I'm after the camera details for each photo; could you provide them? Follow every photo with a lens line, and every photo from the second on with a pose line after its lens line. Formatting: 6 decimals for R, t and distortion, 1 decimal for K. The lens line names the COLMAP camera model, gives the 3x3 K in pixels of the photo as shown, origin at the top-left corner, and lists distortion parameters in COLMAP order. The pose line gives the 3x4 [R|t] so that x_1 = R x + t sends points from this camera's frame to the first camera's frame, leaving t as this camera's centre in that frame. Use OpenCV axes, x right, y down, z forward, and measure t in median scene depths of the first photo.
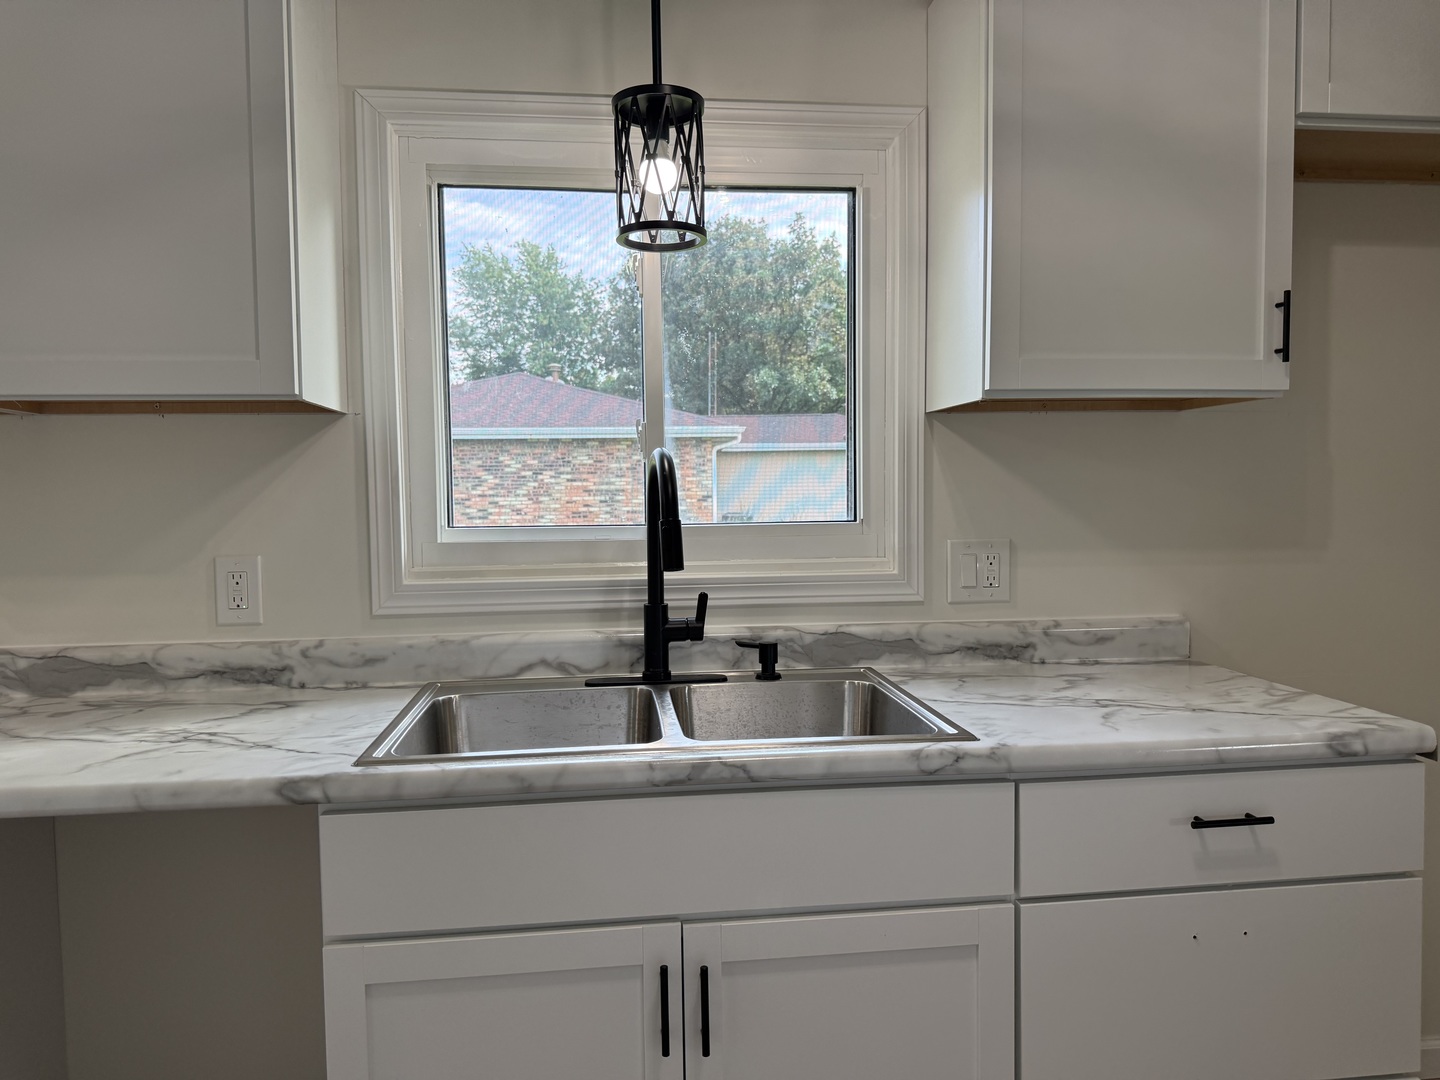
lens RADIAL K [[1021.2, 0, 720.0], [0, 1021.2, 540.0], [0, 0, 1]] dist [0.073778, -0.059361]
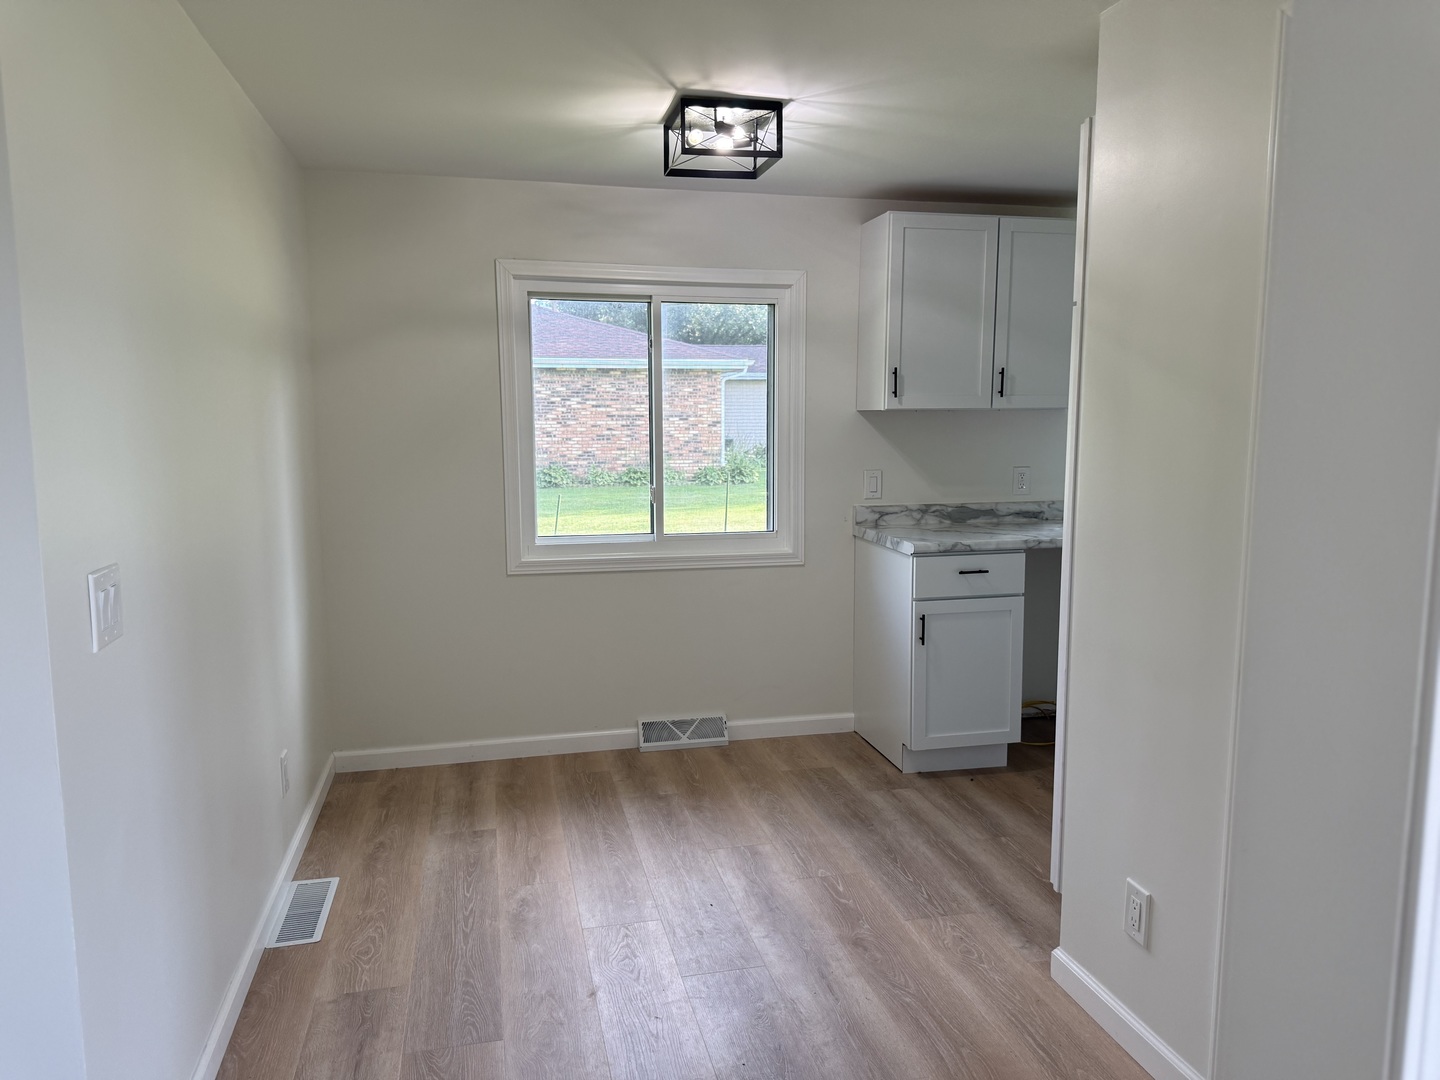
lens RADIAL K [[1021.2, 0, 720.0], [0, 1021.2, 540.0], [0, 0, 1]] dist [0.073778, -0.059361]
pose [[0.993974, -0.002655, 0.109585, -0.133887], [-0.005801, 0.997031, 0.076777, 0.000377], [-0.109463, -0.076950, 0.991008, -0.127116]]
